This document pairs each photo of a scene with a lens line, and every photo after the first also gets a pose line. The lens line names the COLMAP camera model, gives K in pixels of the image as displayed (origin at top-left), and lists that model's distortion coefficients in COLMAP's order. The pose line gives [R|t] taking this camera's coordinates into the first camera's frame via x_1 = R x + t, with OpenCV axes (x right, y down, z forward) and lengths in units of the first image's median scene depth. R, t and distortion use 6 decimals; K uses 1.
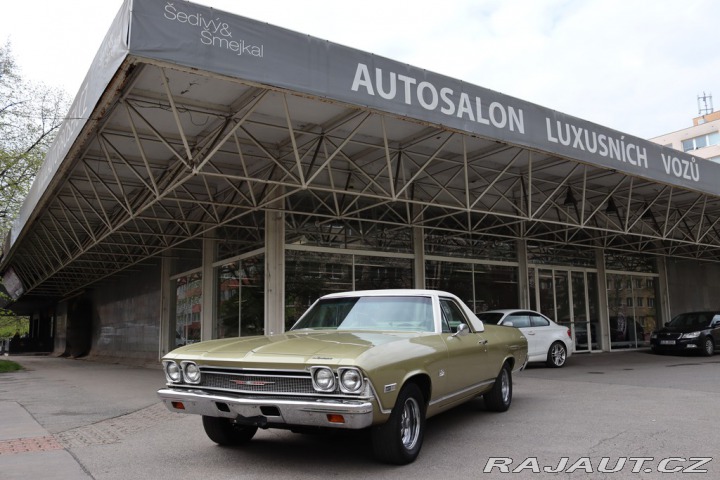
lens RADIAL K [[596.3, 0, 360.0], [0, 596.3, 240.0], [0, 0, 1]] dist [-0.165106, 0.151382]
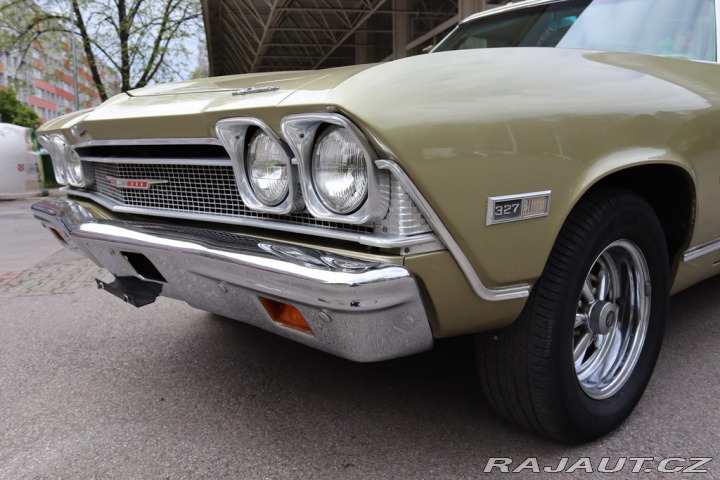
lens RADIAL K [[625.4, 0, 360.0], [0, 625.4, 240.0], [0, 0, 1]] dist [-0.134929, 0.127656]
pose [[0.924651, 0.049299, -0.377611, 0.084054], [0.068027, 0.954253, 0.291160, 0.170830], [0.374690, -0.294909, 0.878997, 0.691048]]
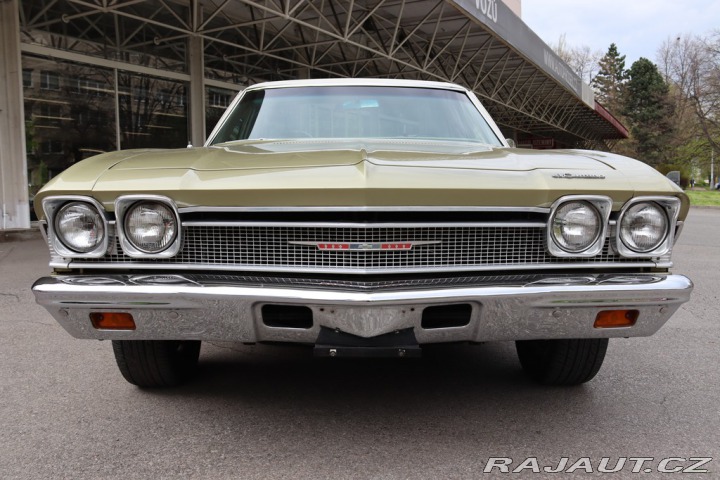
lens RADIAL K [[596.3, 0, 360.0], [0, 596.3, 240.0], [0, 0, 1]] dist [-0.165106, 0.151382]
pose [[0.881925, -0.046376, 0.469103, -0.354720], [-0.075673, 0.968314, 0.237996, 0.145064], [-0.465276, -0.245393, 0.850471, 0.661601]]
